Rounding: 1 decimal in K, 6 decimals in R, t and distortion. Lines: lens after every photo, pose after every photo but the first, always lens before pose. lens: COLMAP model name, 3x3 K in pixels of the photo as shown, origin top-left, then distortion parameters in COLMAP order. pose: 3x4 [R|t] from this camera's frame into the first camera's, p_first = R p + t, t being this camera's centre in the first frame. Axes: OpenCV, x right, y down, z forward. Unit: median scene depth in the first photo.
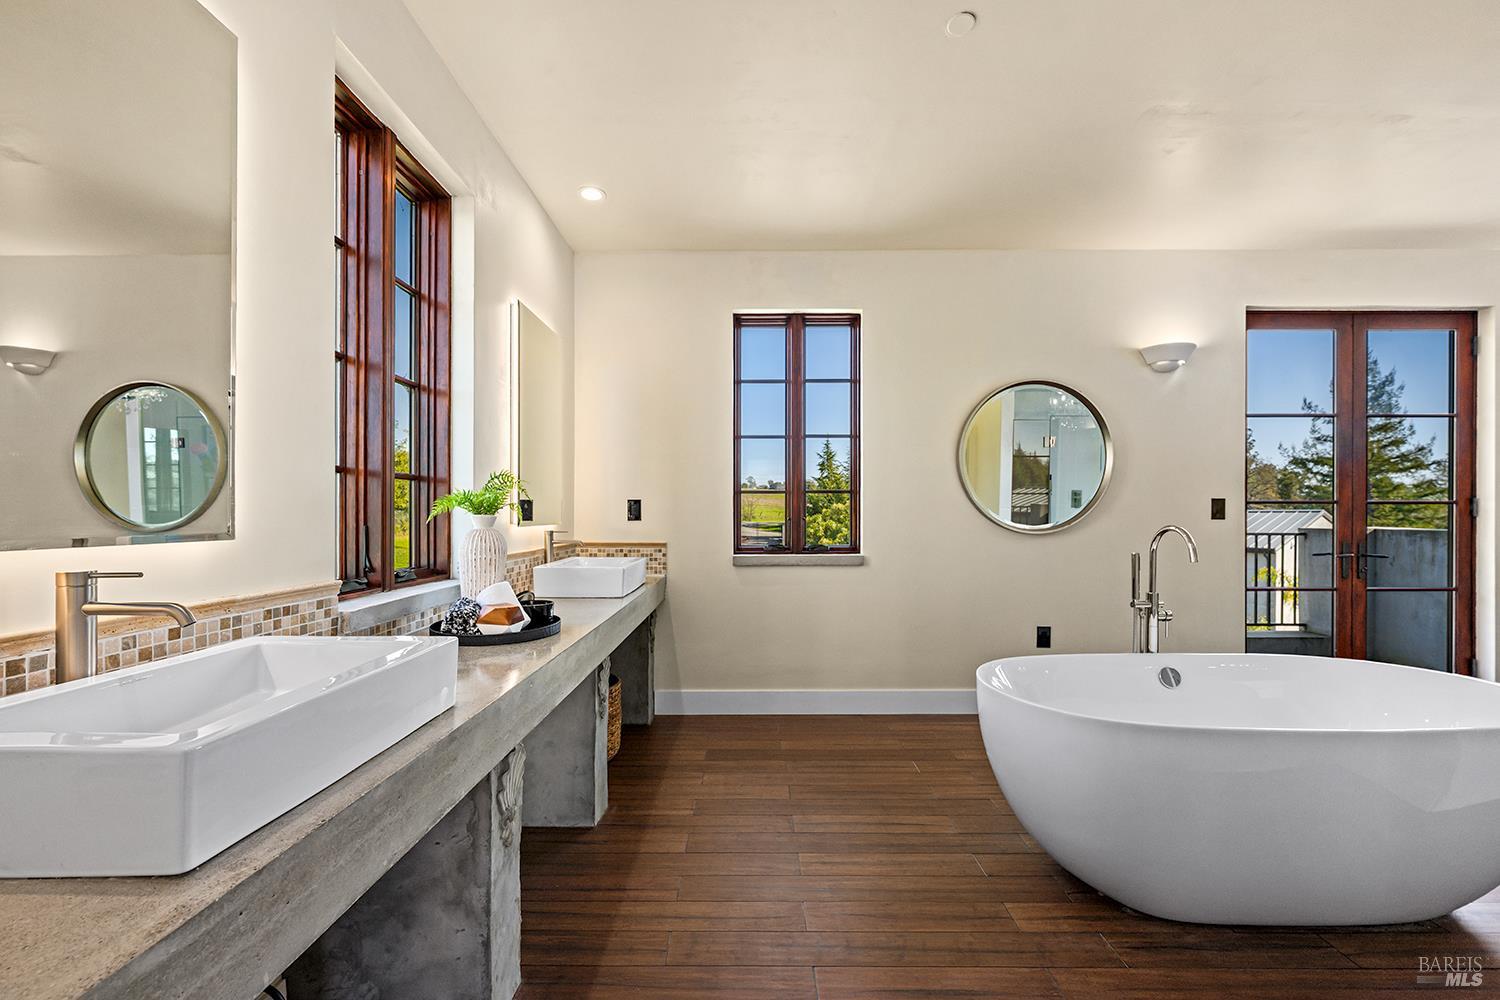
lens RADIAL K [[601.3, 0, 750.0], [0, 601.3, 500.0], [0, 0, 1]] dist [0.003605, 0.000439]
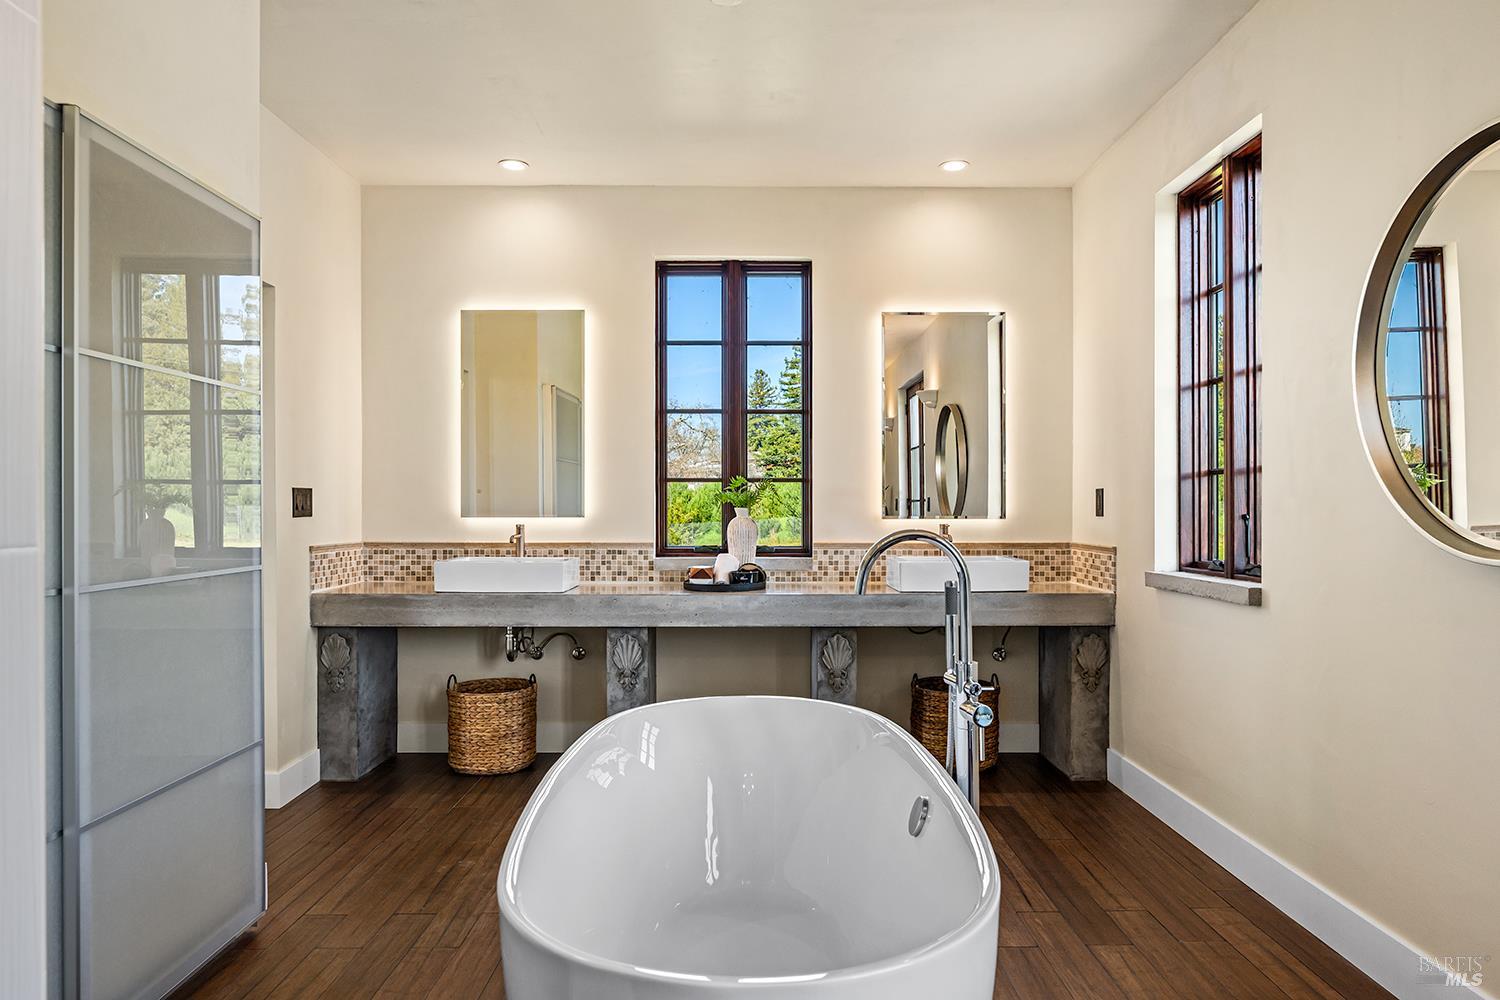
lens RADIAL K [[950.3, 0, 750.0], [0, 950.3, 500.0], [0, 0, 1]] dist [-0.002169, -0.002945]
pose [[-0.007035, -0.014337, -0.999872, 1.926857], [0.020532, 0.999684, -0.014479, 0.042259], [0.999764, -0.020631, -0.006738, 1.101431]]
